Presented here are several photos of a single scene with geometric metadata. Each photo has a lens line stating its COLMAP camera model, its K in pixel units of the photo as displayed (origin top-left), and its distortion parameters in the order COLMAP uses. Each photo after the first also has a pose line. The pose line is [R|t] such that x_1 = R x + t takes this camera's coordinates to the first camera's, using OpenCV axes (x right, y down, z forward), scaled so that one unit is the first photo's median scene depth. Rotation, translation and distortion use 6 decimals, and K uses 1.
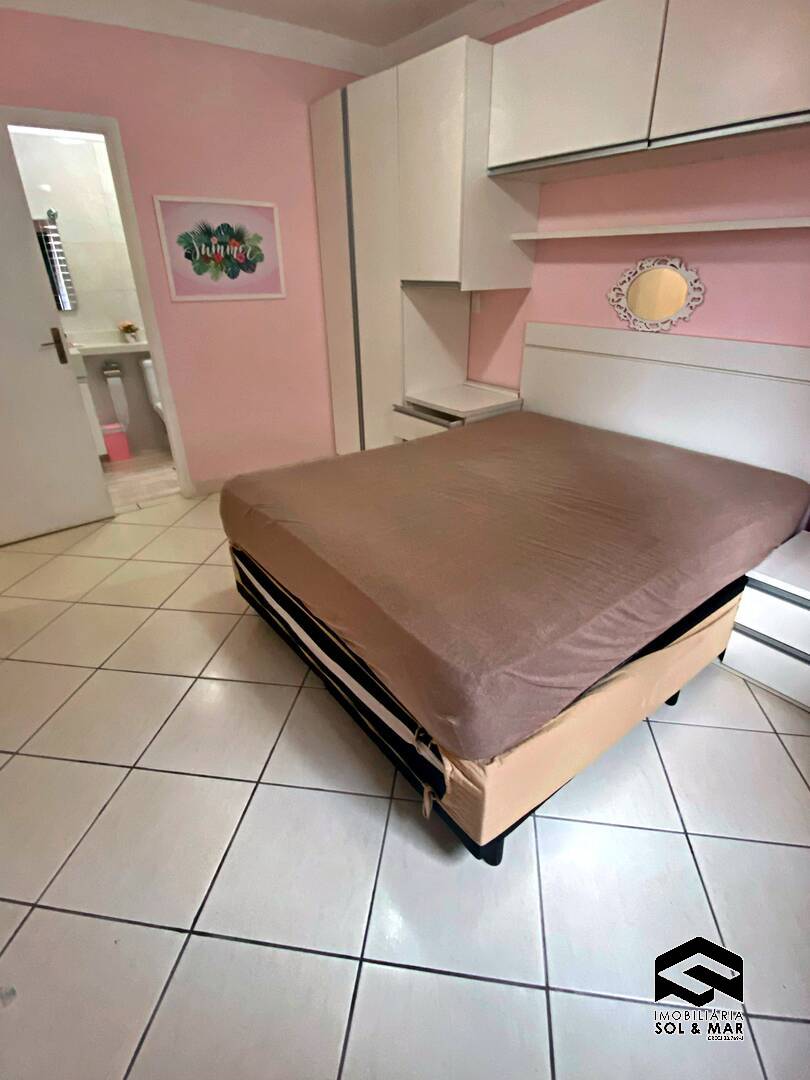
lens RADIAL K [[527.0, 0, 405.6], [0, 527.0, 535.4], [0, 0, 1]] dist [0.044514, -0.034038]
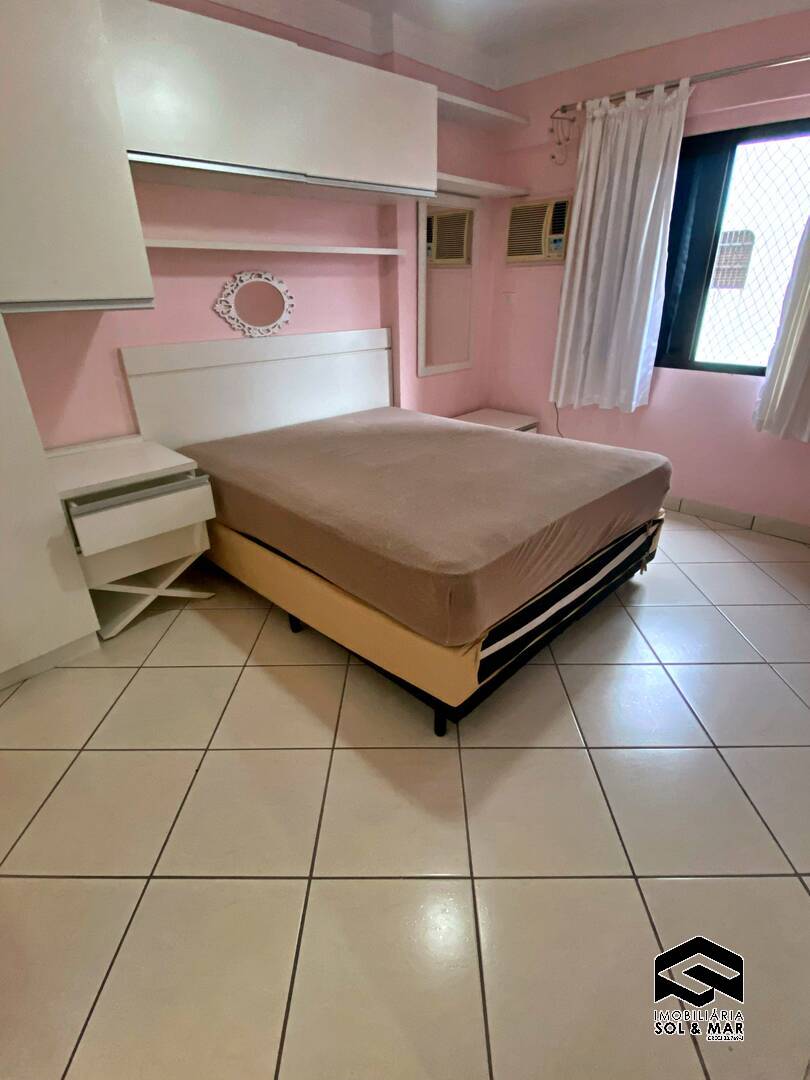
lens RADIAL K [[527.0, 0, 405.6], [0, 527.0, 535.4], [0, 0, 1]] dist [0.044514, -0.034038]
pose [[-0.128290, -0.420265, 0.898287, -0.787302], [0.462062, 0.776125, 0.429101, -0.397380], [-0.877519, 0.470114, 0.094619, 0.820679]]
